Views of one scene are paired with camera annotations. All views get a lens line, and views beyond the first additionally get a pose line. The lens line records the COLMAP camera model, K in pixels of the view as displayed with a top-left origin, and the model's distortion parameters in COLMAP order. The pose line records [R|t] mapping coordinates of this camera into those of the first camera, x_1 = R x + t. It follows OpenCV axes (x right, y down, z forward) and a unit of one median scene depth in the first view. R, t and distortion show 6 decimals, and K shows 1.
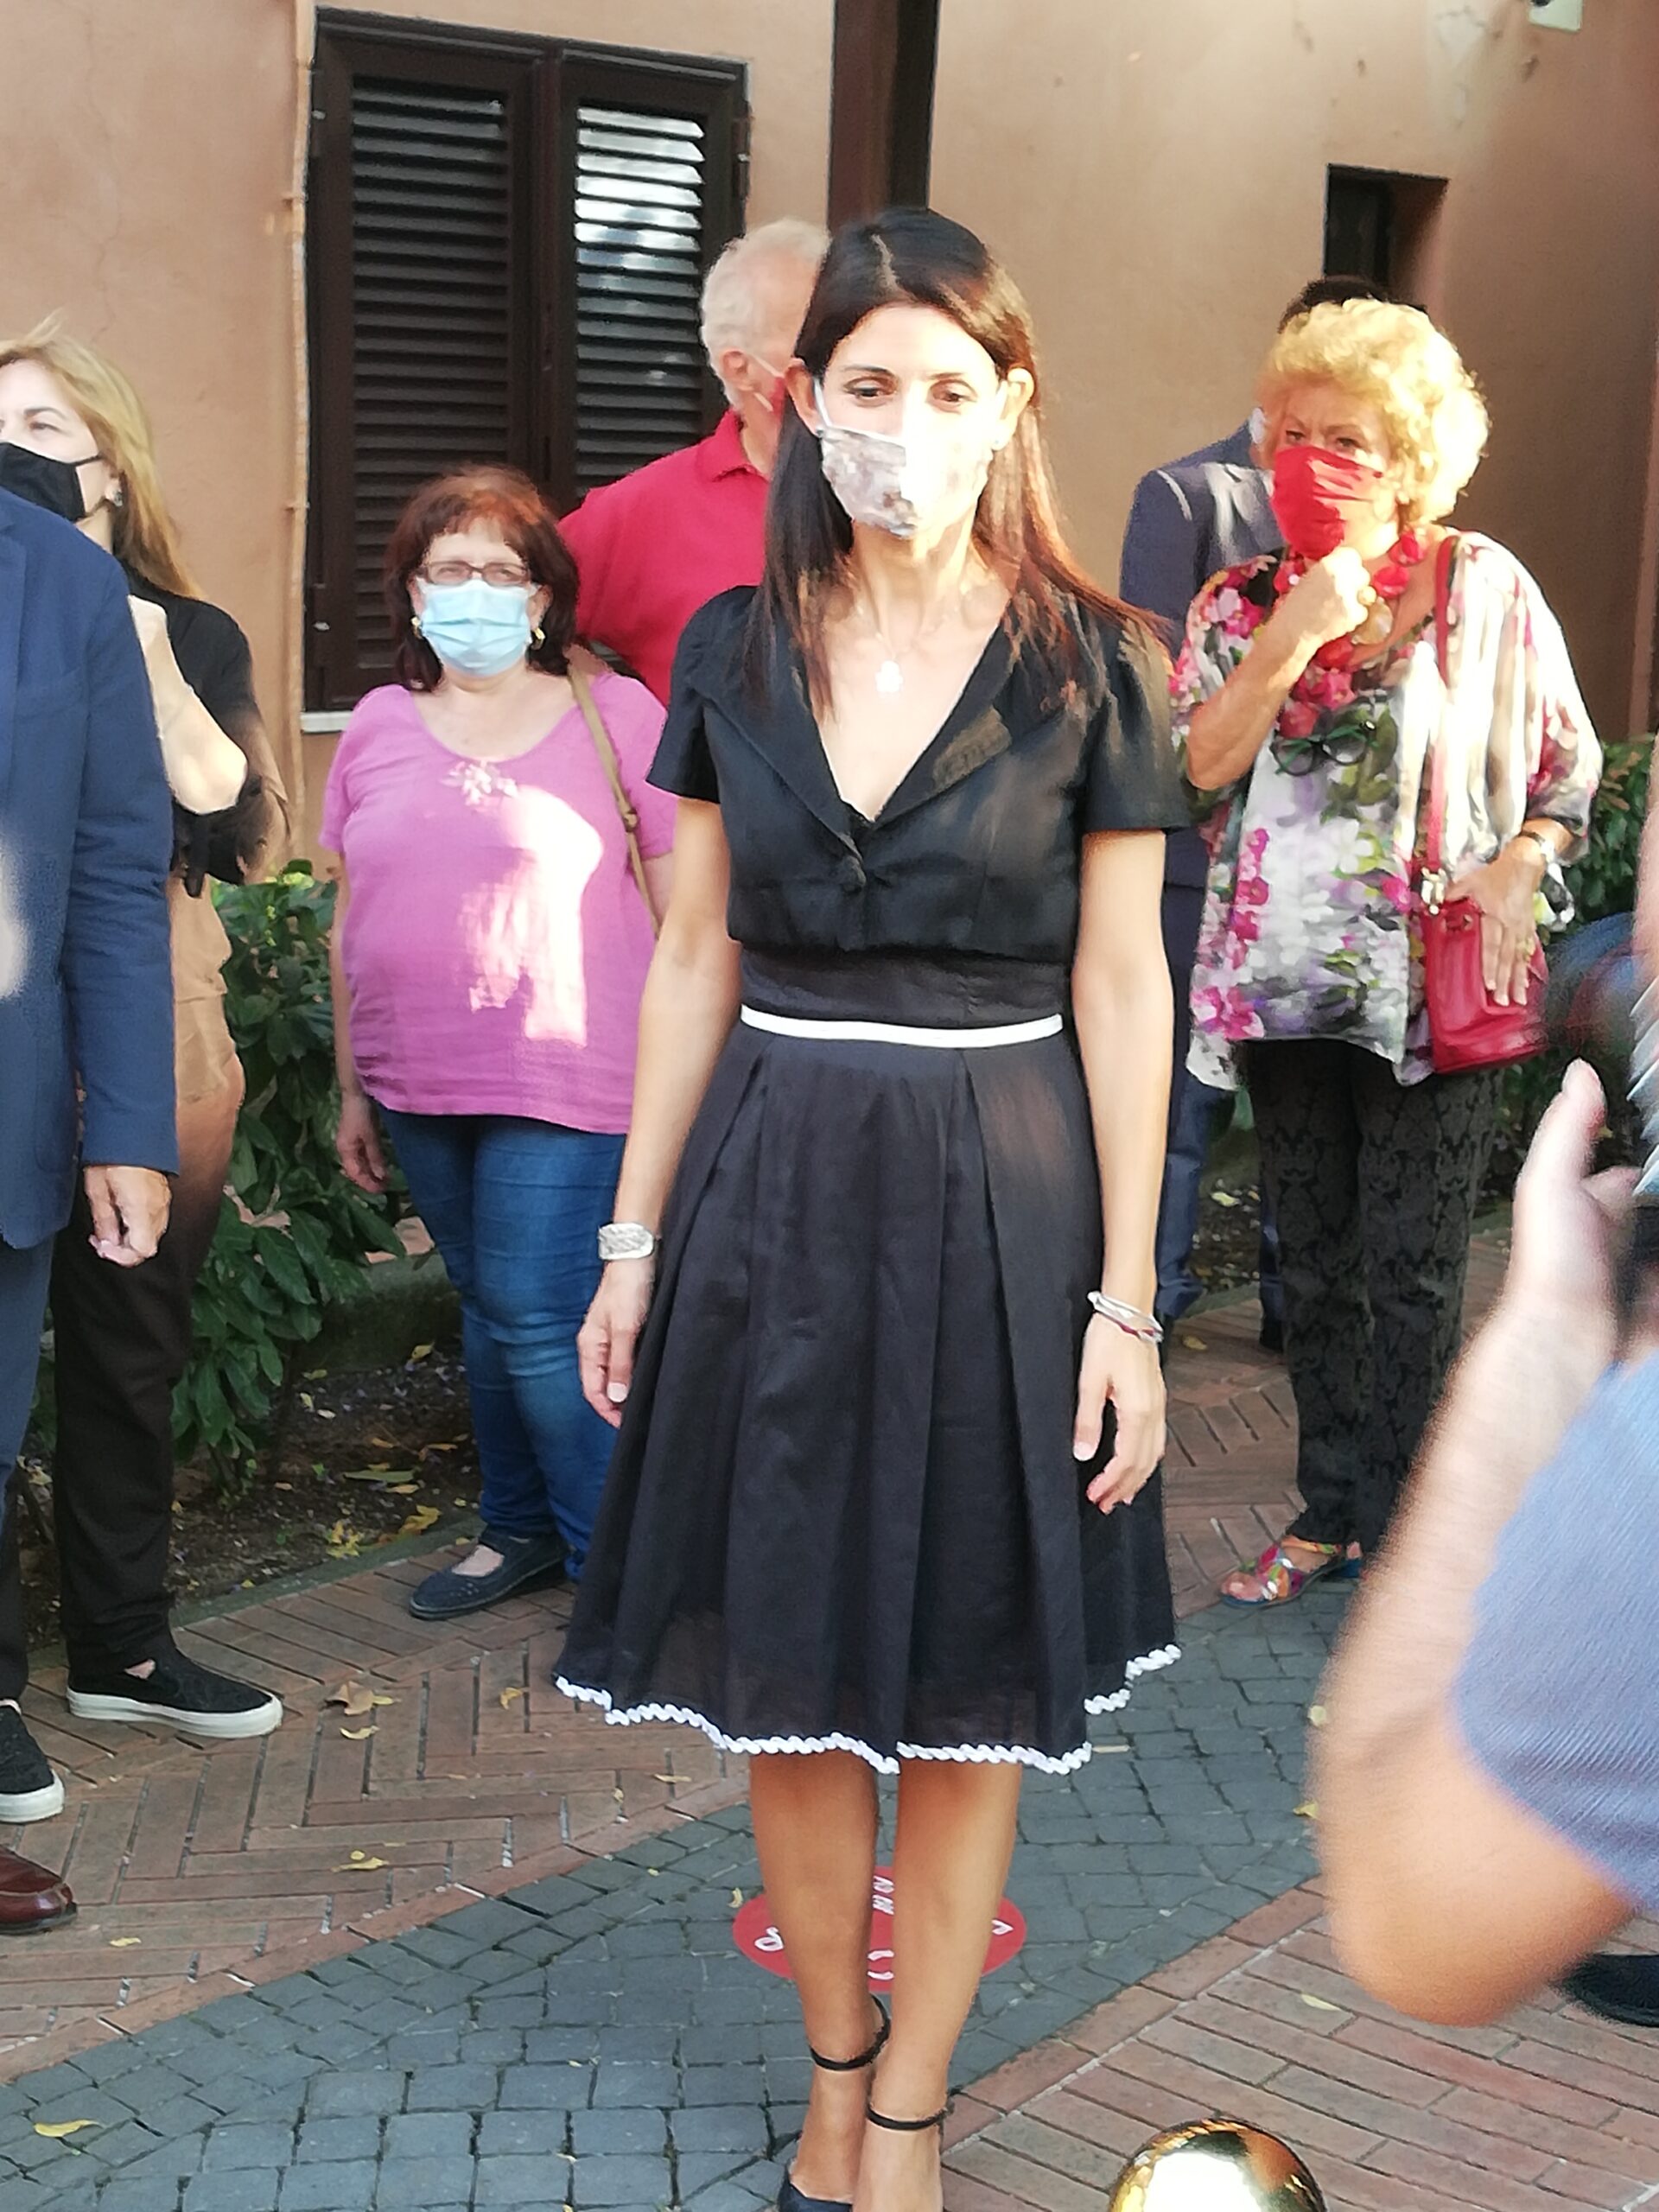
lens RADIAL K [[3581.8, 0, 829.5], [0, 3581.8, 1106.0], [0, 0, 1]] dist [0.005483, -0.056725]
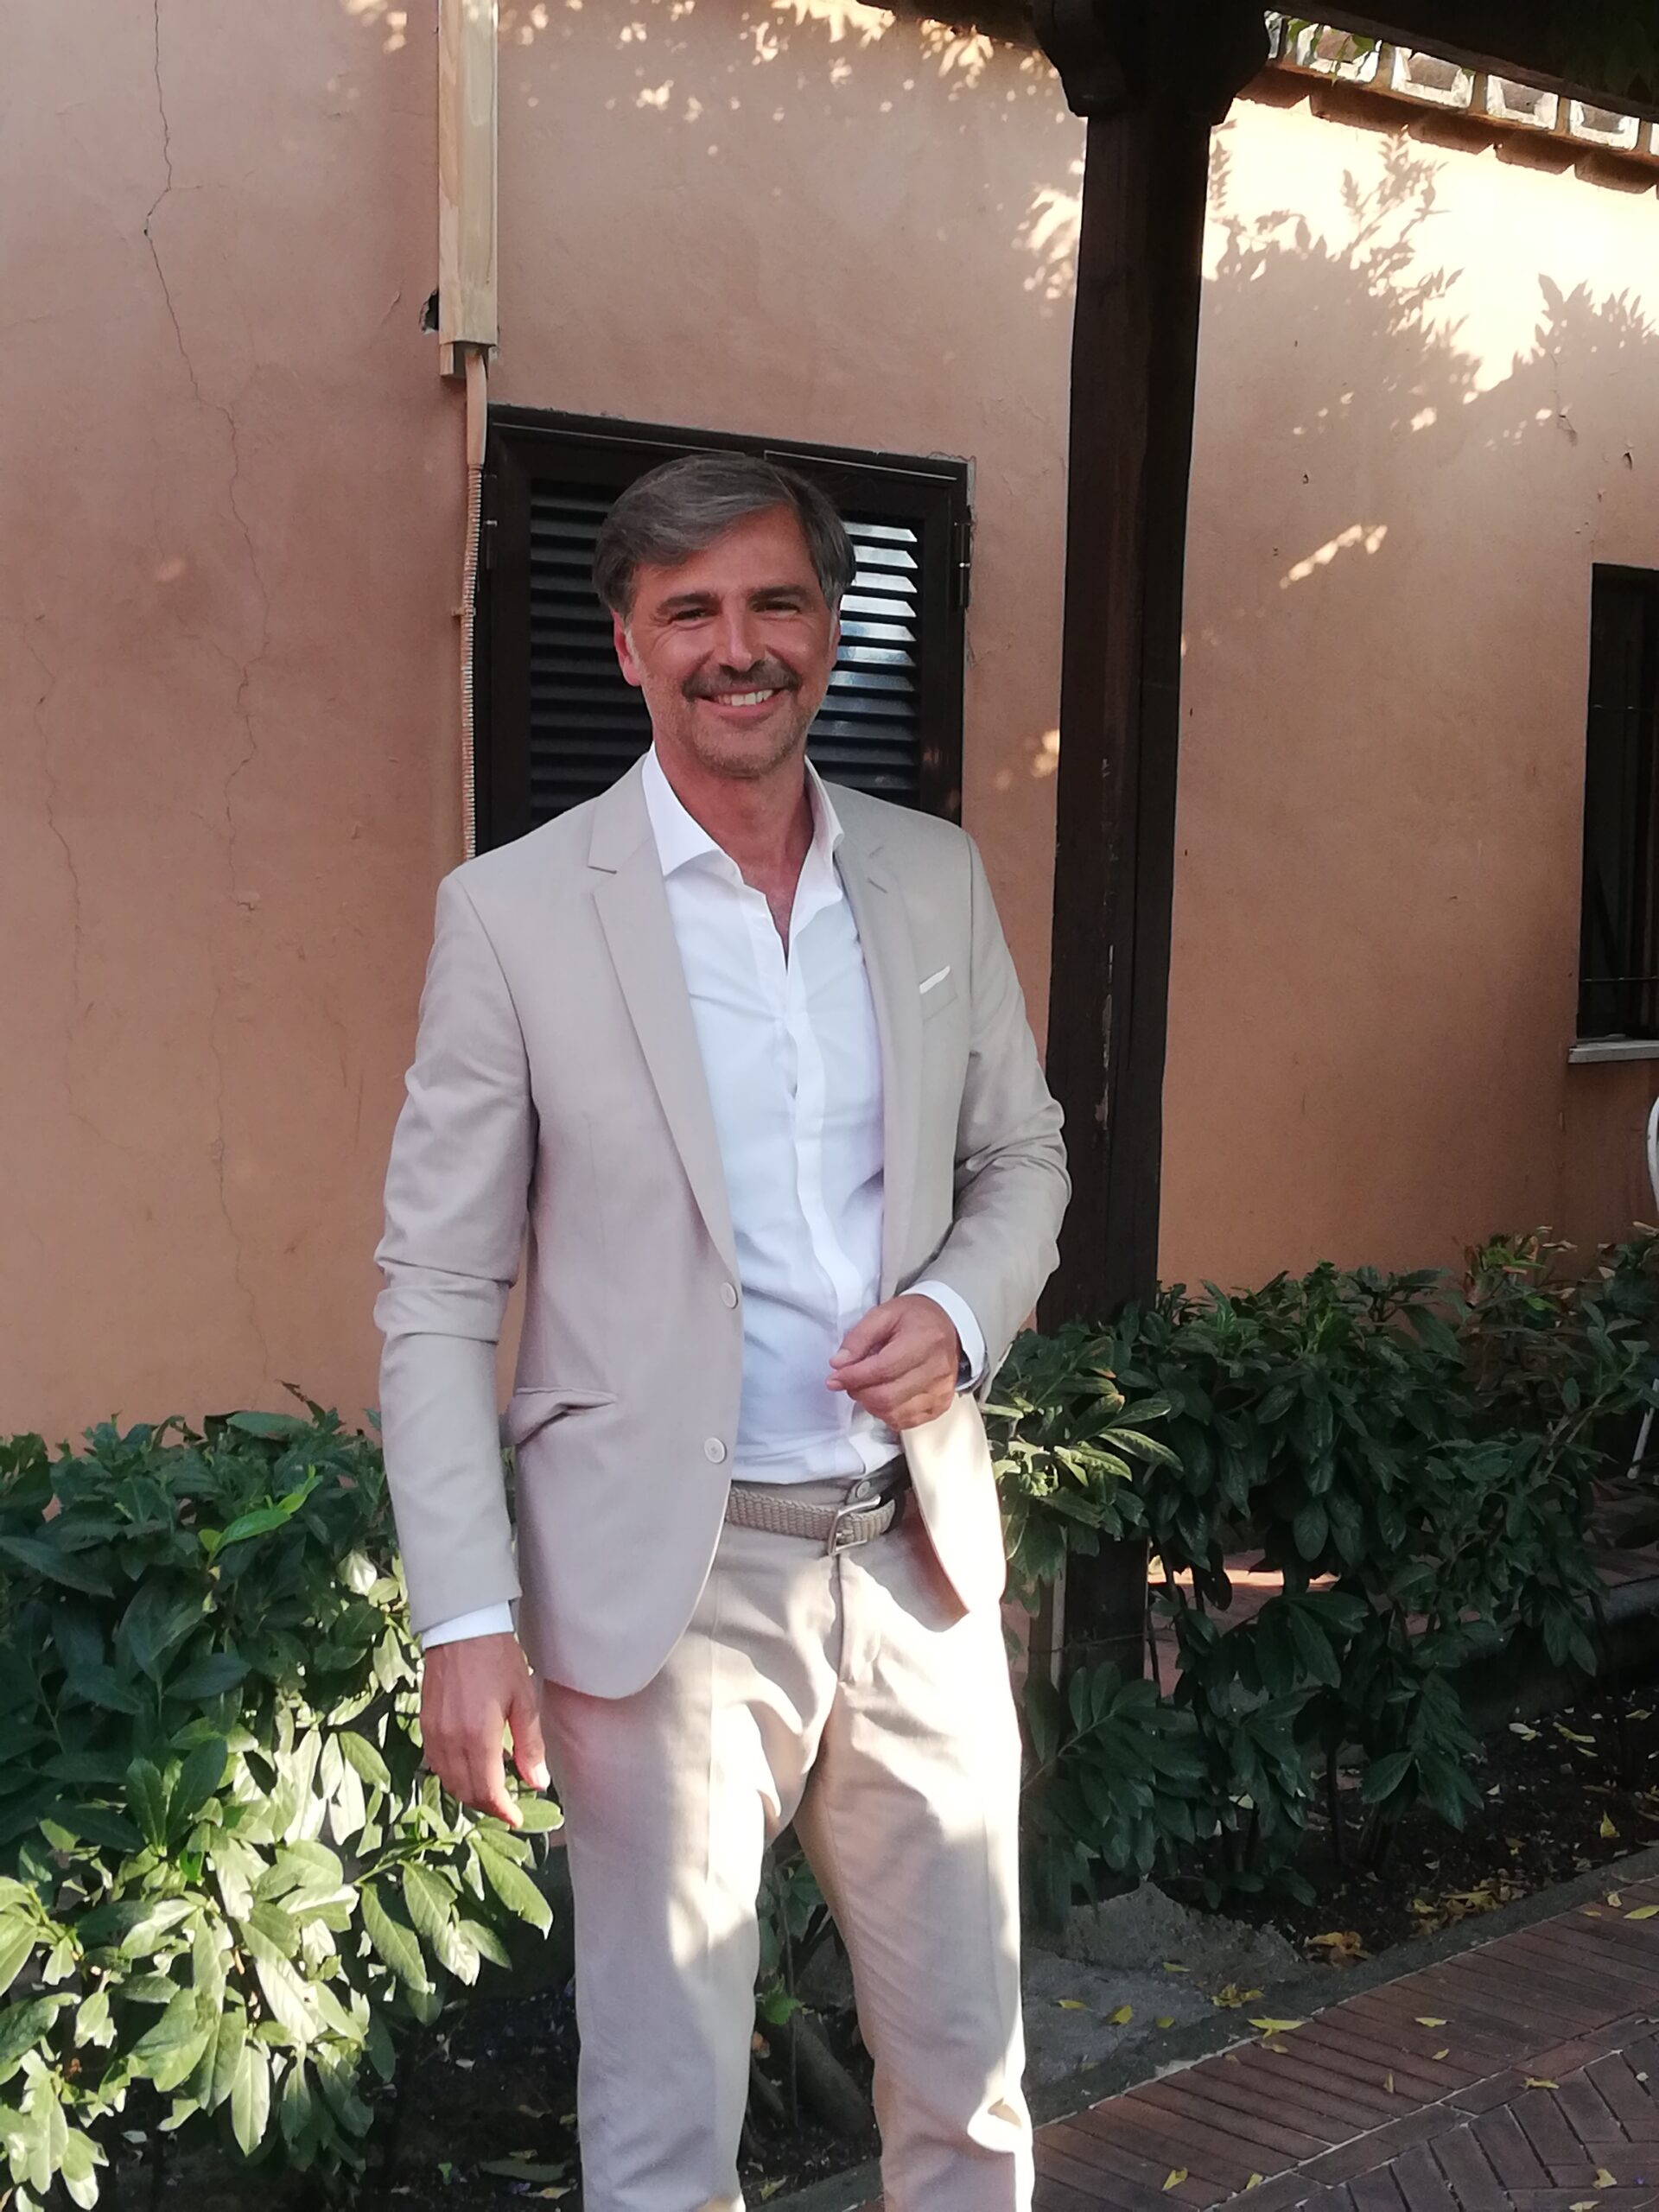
lens RADIAL K [[3344.7, 0, 768.9], [0, 3344.7, 1043.6], [0, 0, 1]] dist [0.048505, -0.262270]
pose [[0.997082, -0.004564, -0.076201, -0.010298], [-0.004594, 0.992815, -0.119572, -0.047778], [0.076199, 0.119573, 0.989897, 0.192518]]
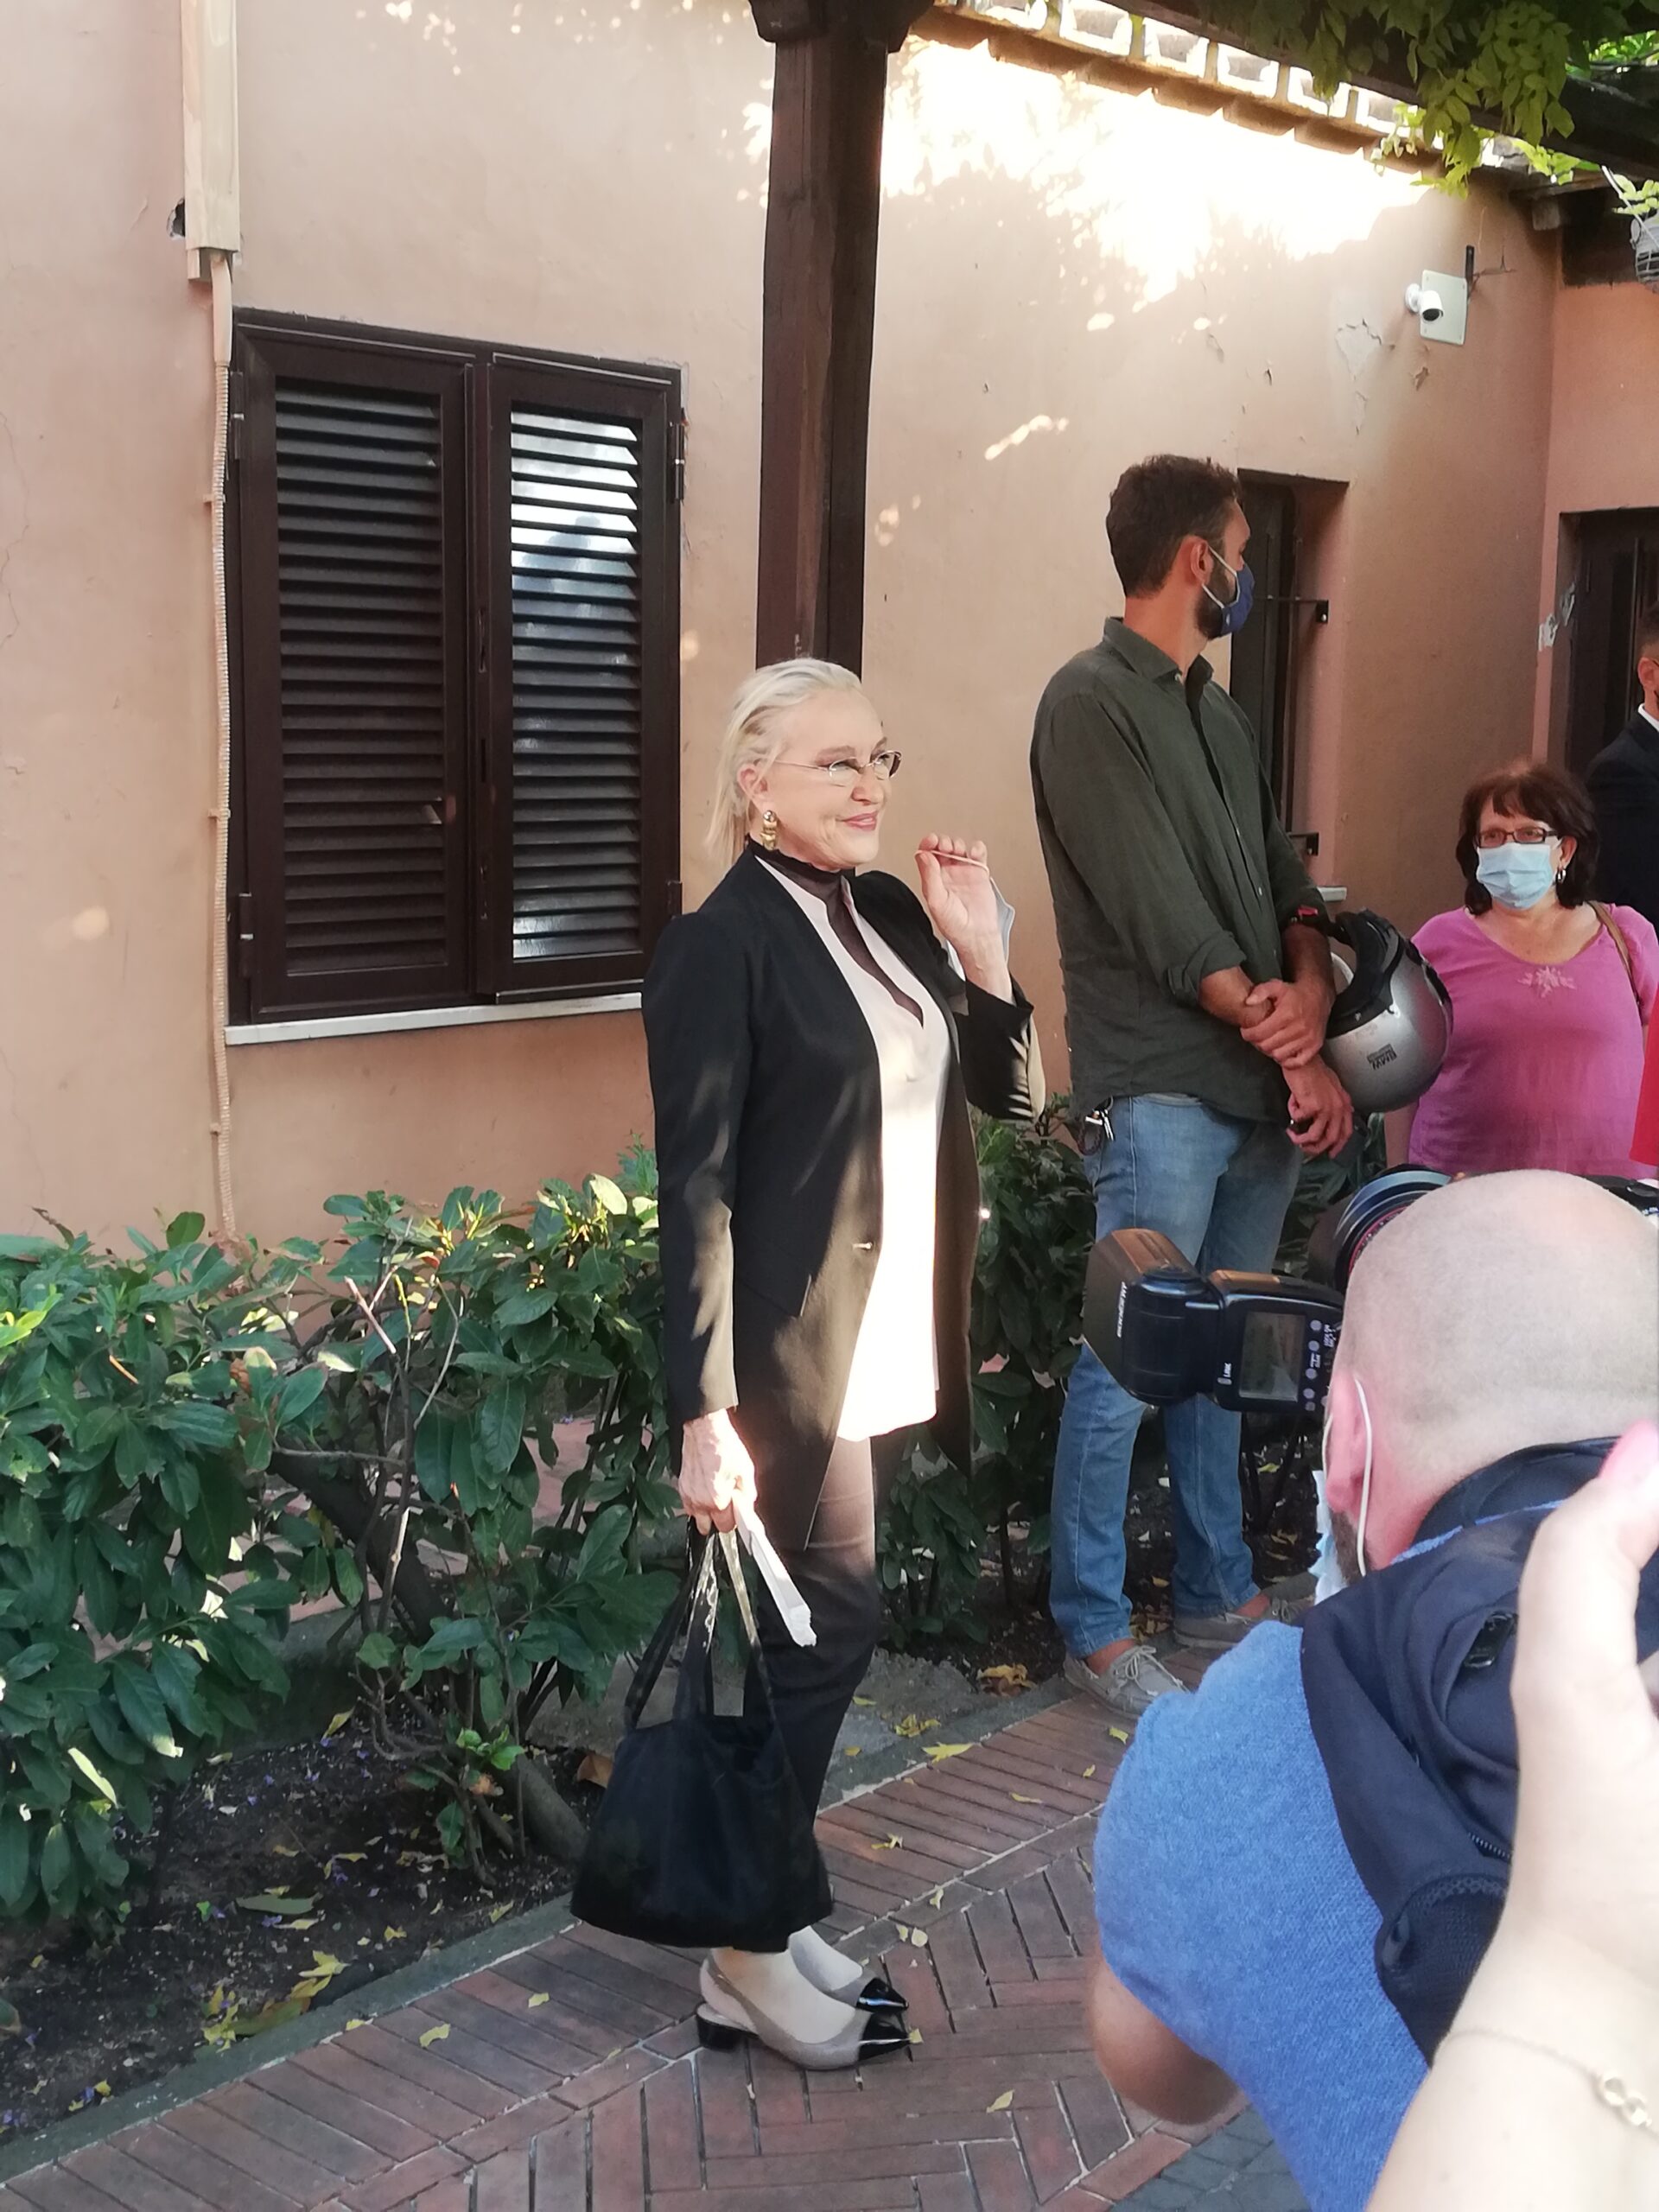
lens RADIAL K [[2868.9, 0, 829.5], [0, 2868.9, 1106.0], [0, 0, 1]] dist [0.035427, -0.222382]
pose [[0.999764, -0.012765, 0.017592, 0.002177], [0.013588, 0.998781, -0.047457, -0.049946], [-0.016965, 0.047685, 0.998718, 0.225437]]
